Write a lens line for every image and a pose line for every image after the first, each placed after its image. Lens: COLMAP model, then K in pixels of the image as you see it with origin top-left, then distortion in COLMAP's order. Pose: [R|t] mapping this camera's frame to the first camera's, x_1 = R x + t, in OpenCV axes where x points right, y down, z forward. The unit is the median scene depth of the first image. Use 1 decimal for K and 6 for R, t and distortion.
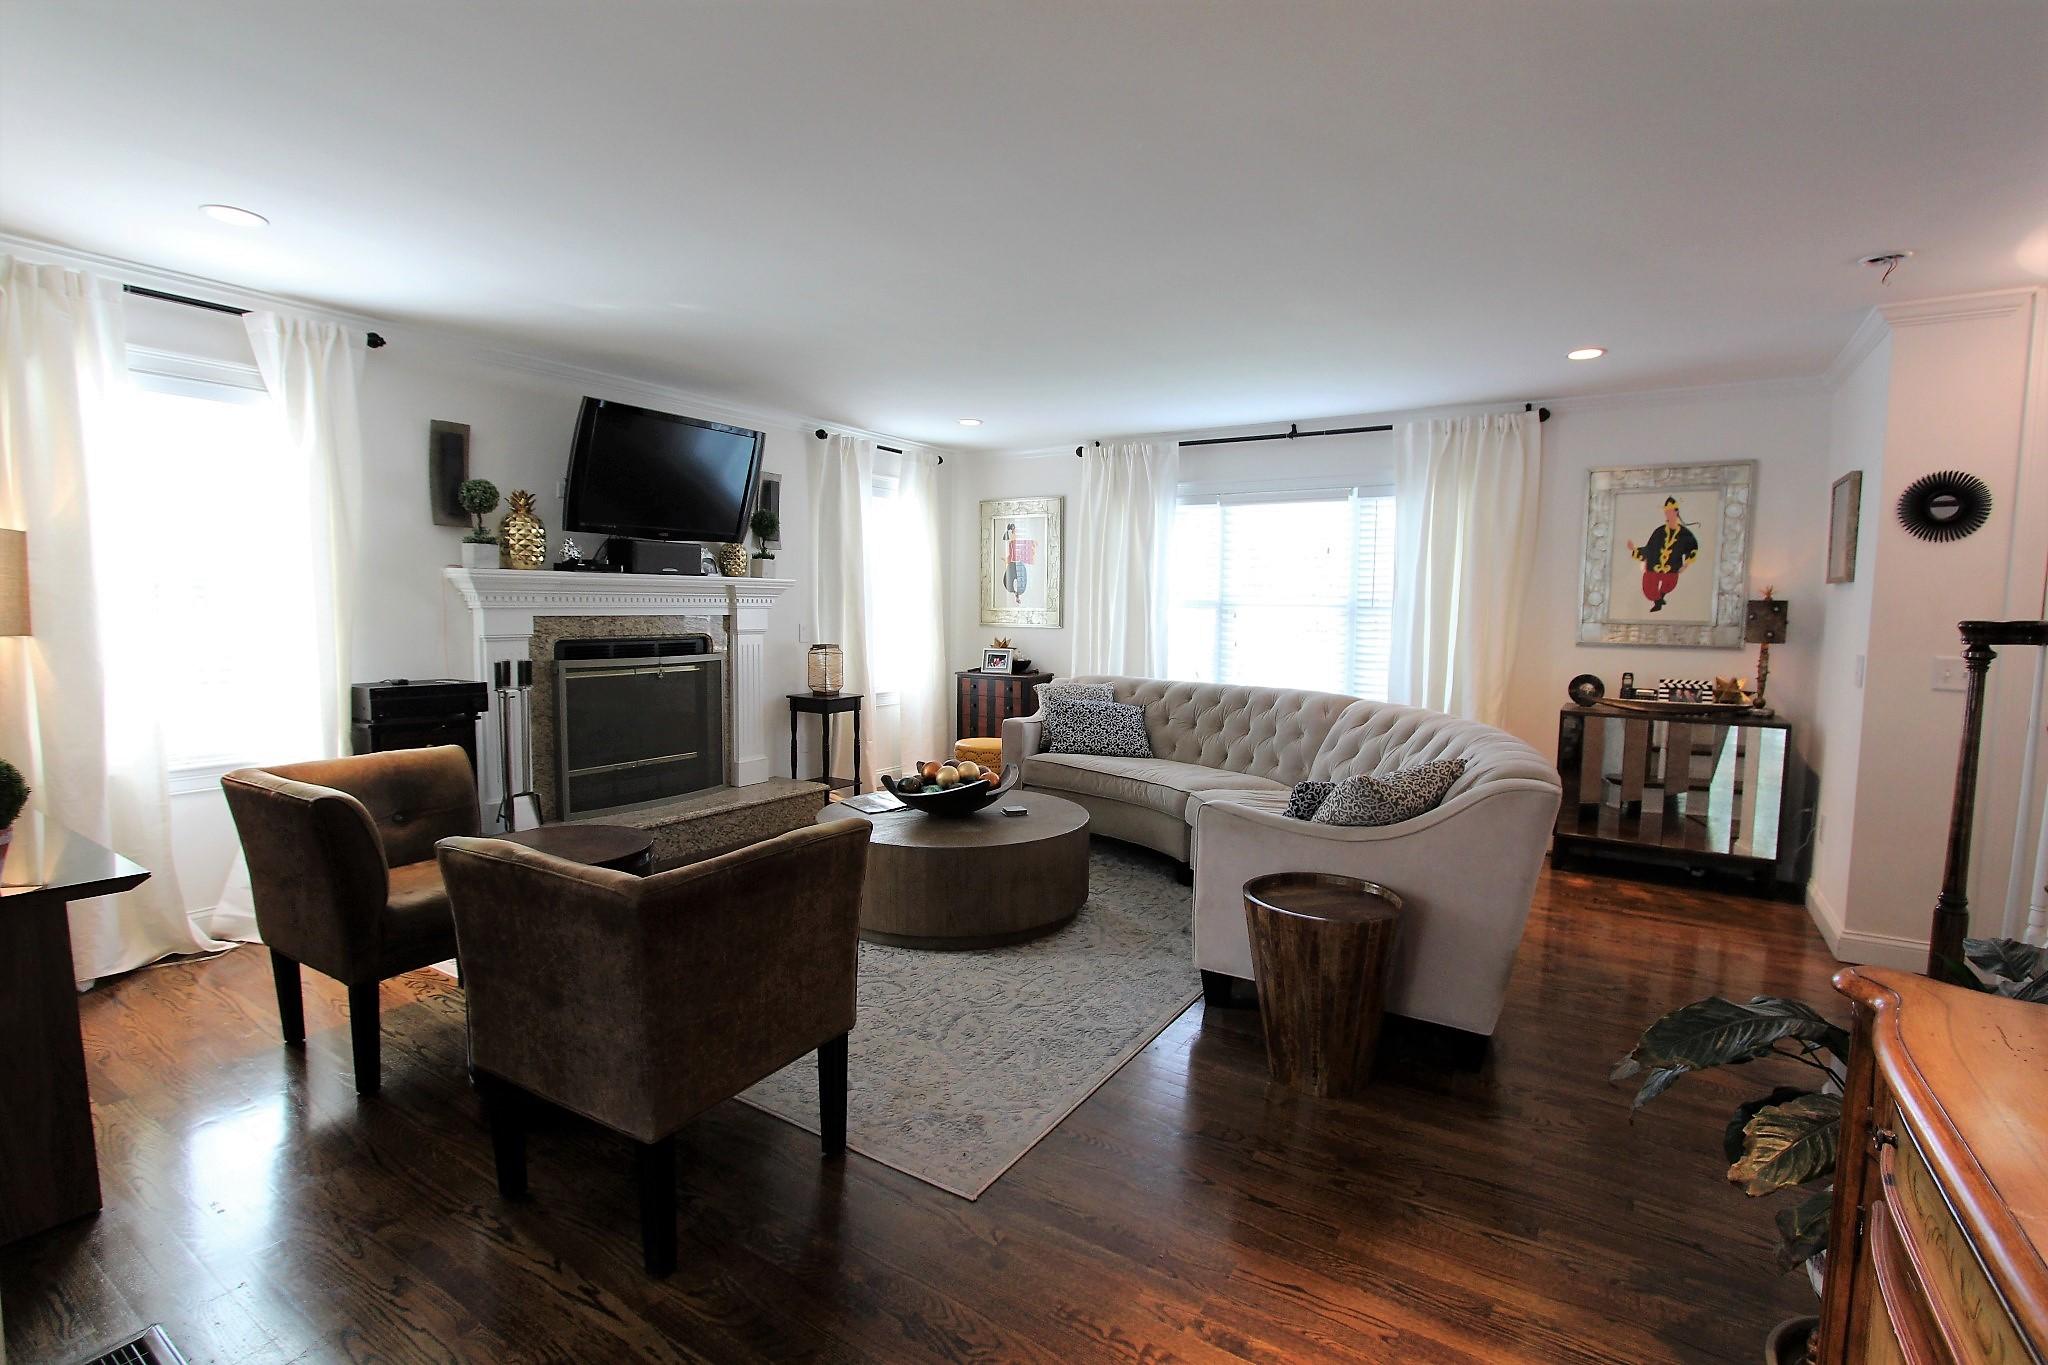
lens RADIAL K [[940.9, 0, 1029.4], [0, 940.9, 681.0], [0, 0, 1]] dist [-0.021886, 0.004074]
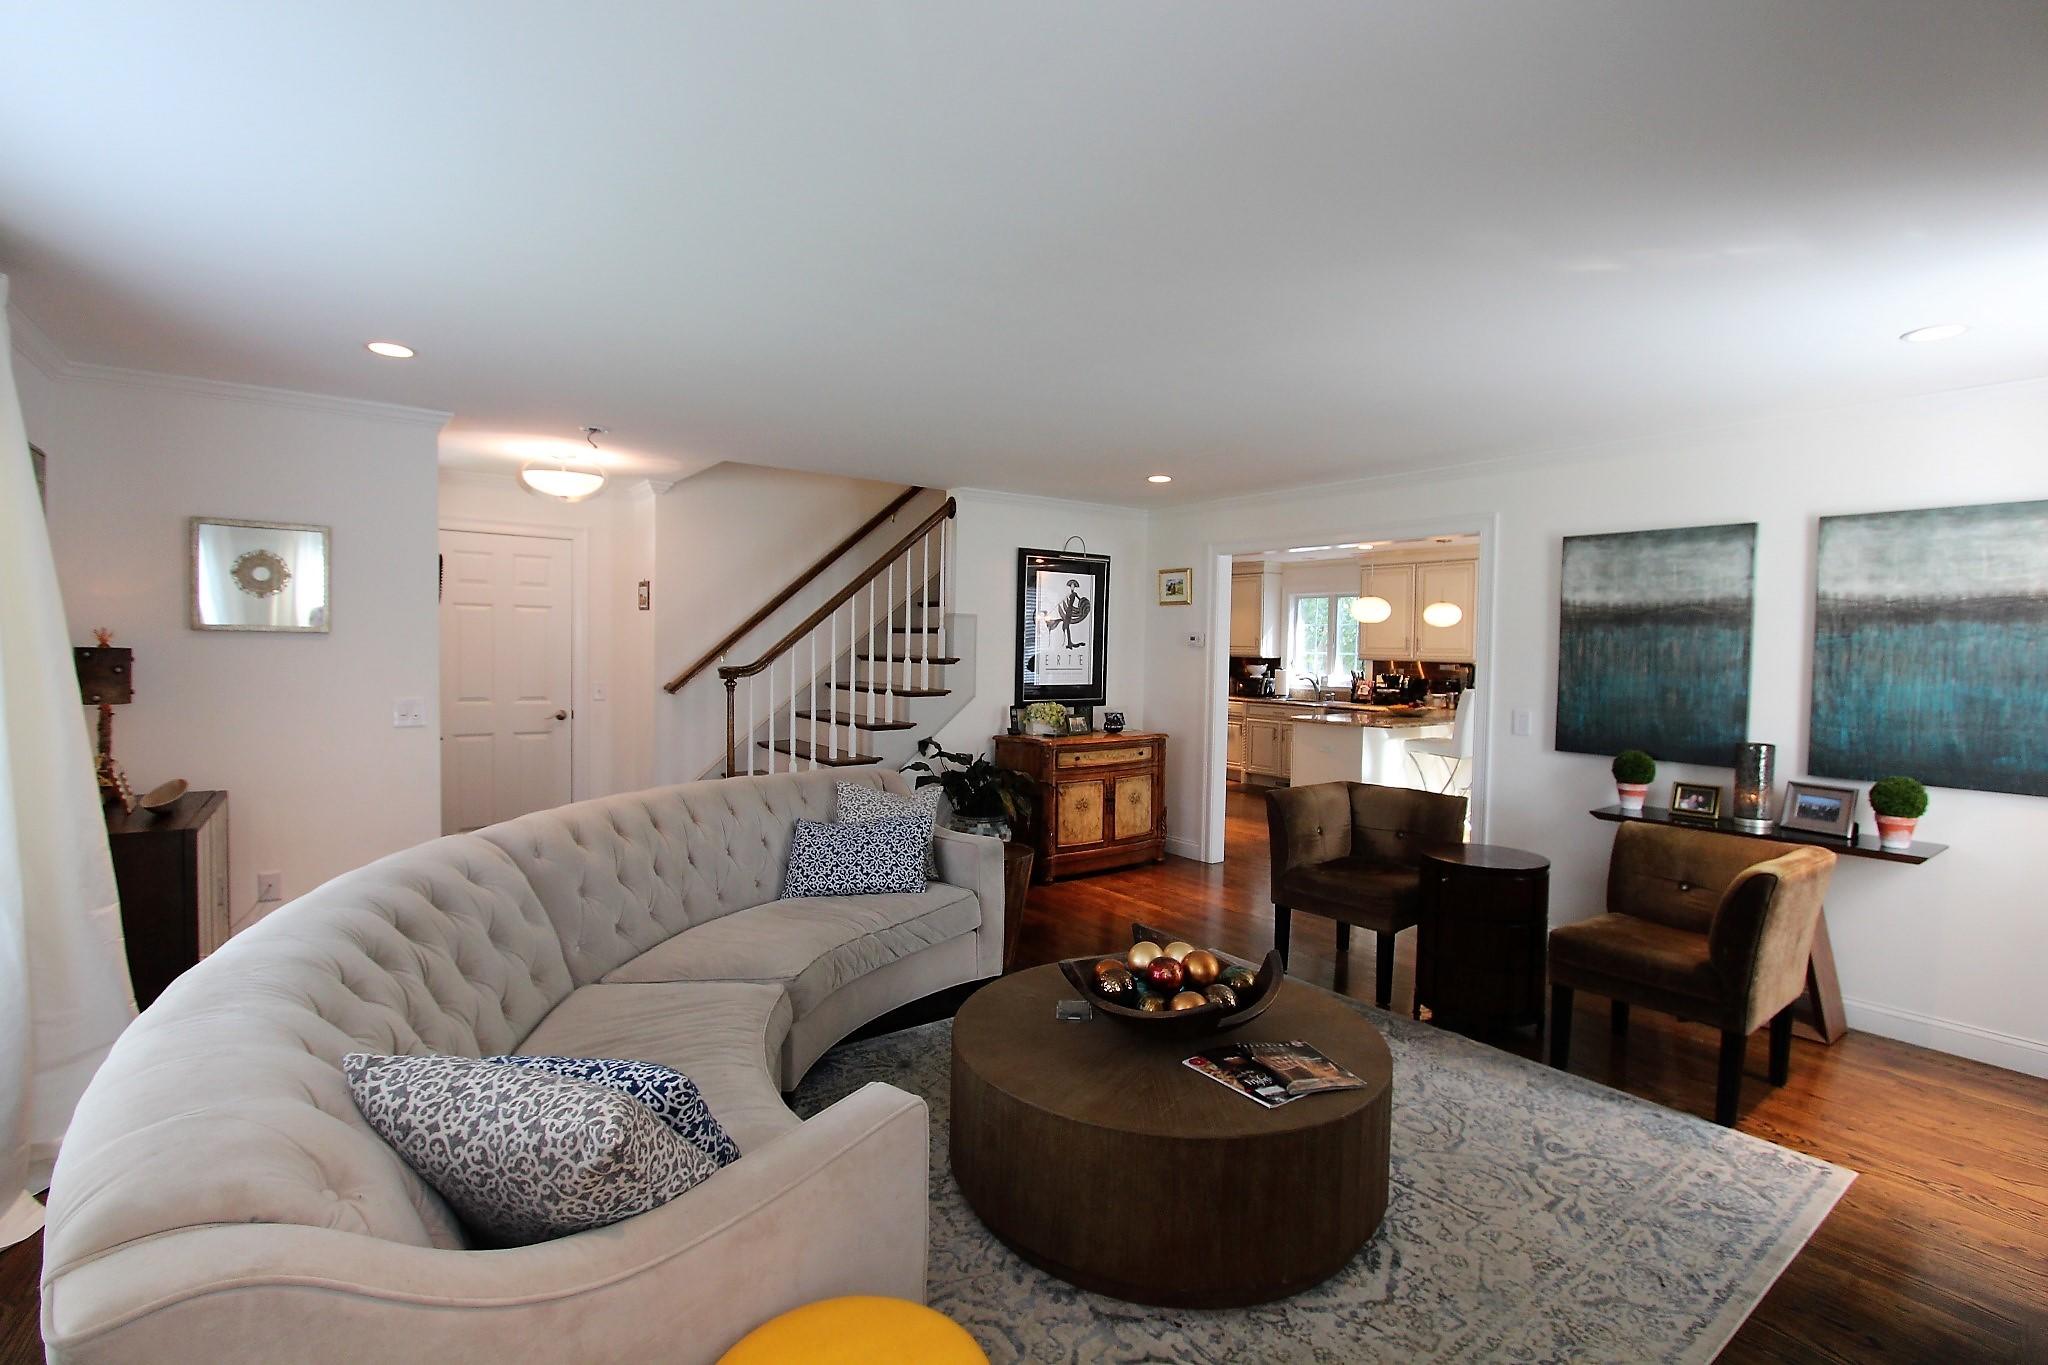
lens RADIAL K [[940.9, 0, 1027.7], [0, 940.9, 677.9], [0, 0, 1]] dist [-0.021886, 0.004074]
pose [[-0.935884, -0.041665, 0.349835, -0.174785], [-0.001843, 0.993548, 0.113399, -0.141001], [-0.352303, 0.105483, -0.929923, 1.359879]]
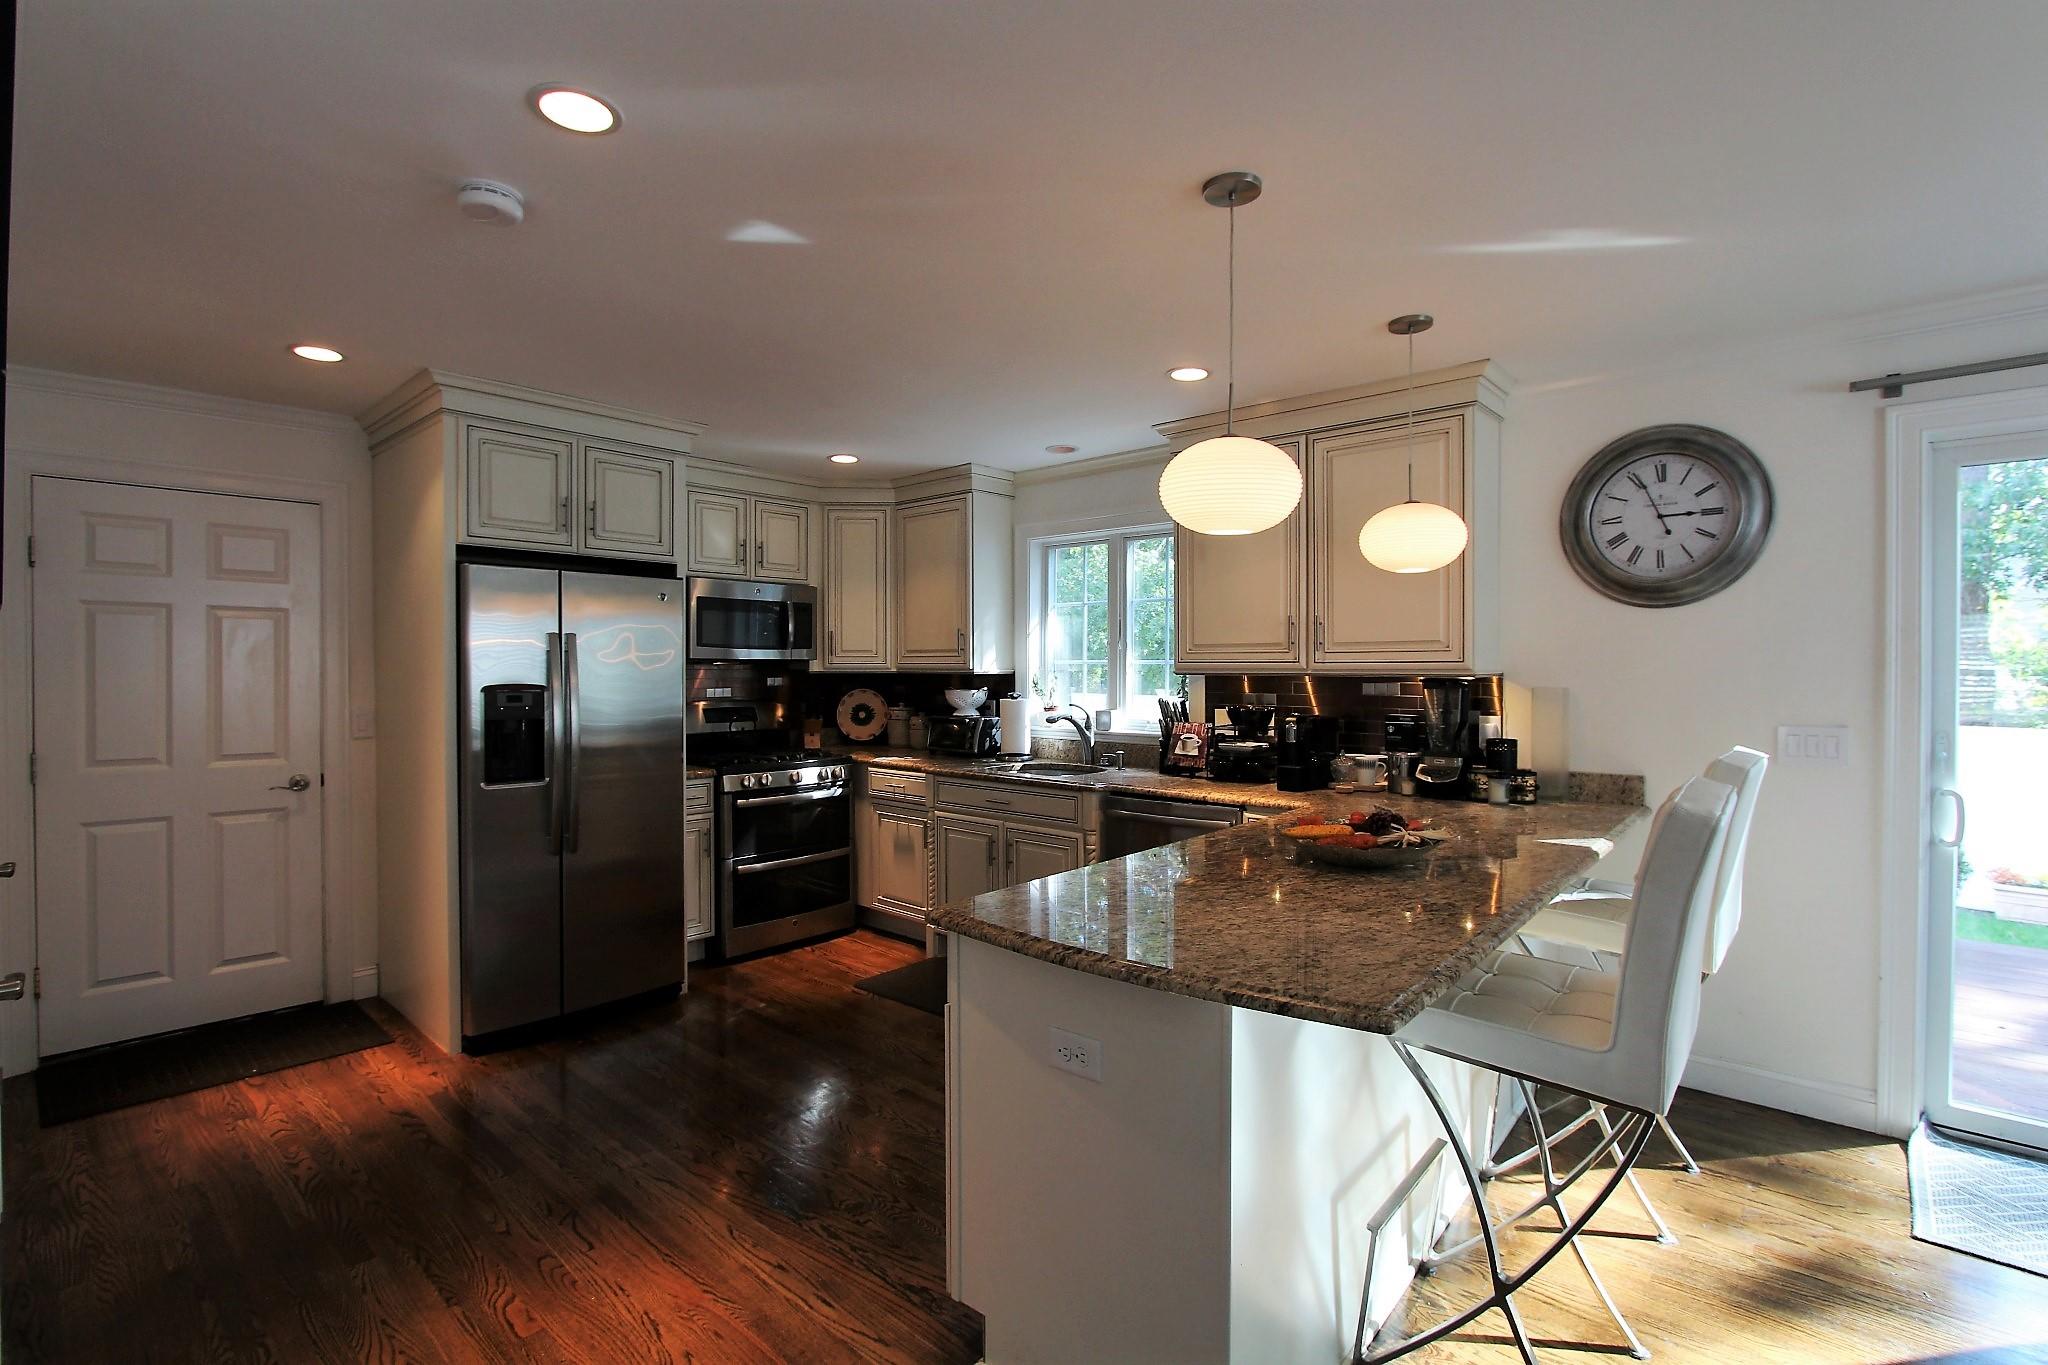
lens RADIAL K [[940.9, 0, 1026.8], [0, 940.9, 680.4], [0, 0, 1]] dist [-0.021886, 0.004074]
pose [[-0.987694, -0.015853, 0.155592, -0.133101], [-0.000985, 0.995460, 0.095176, -0.028579], [-0.156394, 0.093852, -0.983226, 0.098907]]
